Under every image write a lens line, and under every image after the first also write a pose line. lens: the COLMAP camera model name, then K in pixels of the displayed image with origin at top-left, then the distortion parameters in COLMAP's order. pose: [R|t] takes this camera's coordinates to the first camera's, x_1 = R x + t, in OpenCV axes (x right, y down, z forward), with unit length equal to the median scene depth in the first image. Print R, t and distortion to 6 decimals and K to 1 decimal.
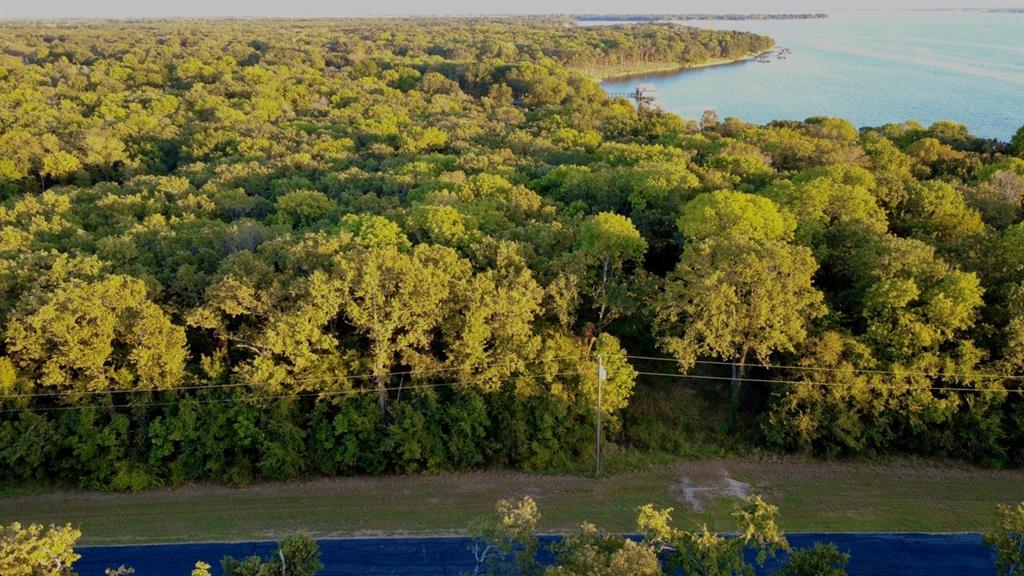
lens RADIAL K [[772.3, 0, 507.0], [0, 772.3, 286.8], [0, 0, 1]] dist [0.007448, -0.006895]
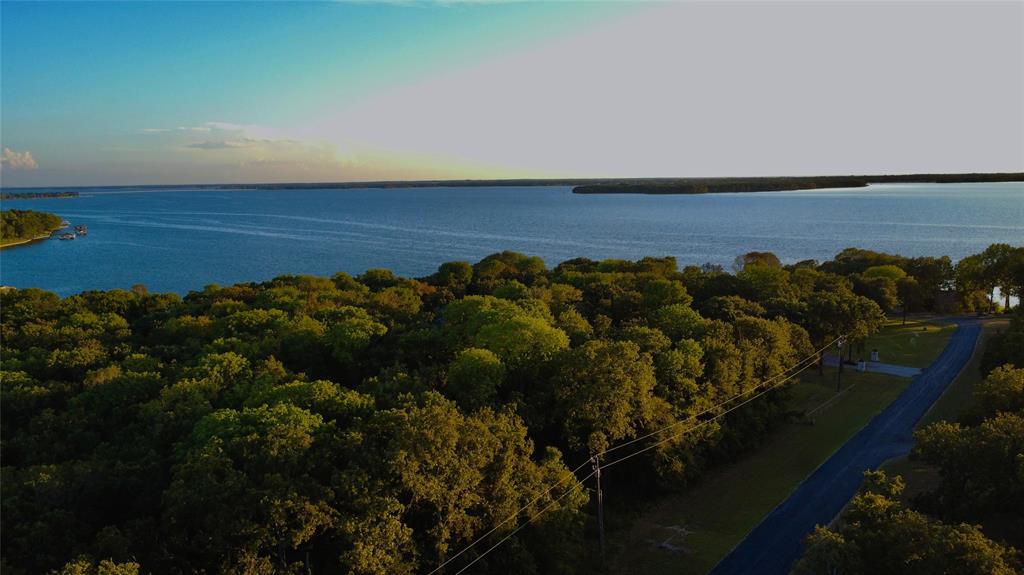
lens RADIAL K [[772.3, 0, 512.6], [0, 772.3, 293.1], [0, 0, 1]] dist [0.007448, -0.006895]
pose [[0.622590, -0.116736, 0.773792, -0.750035], [0.274274, 0.958639, -0.076057, -0.082852], [-0.732908, 0.259584, 0.628857, 0.287512]]
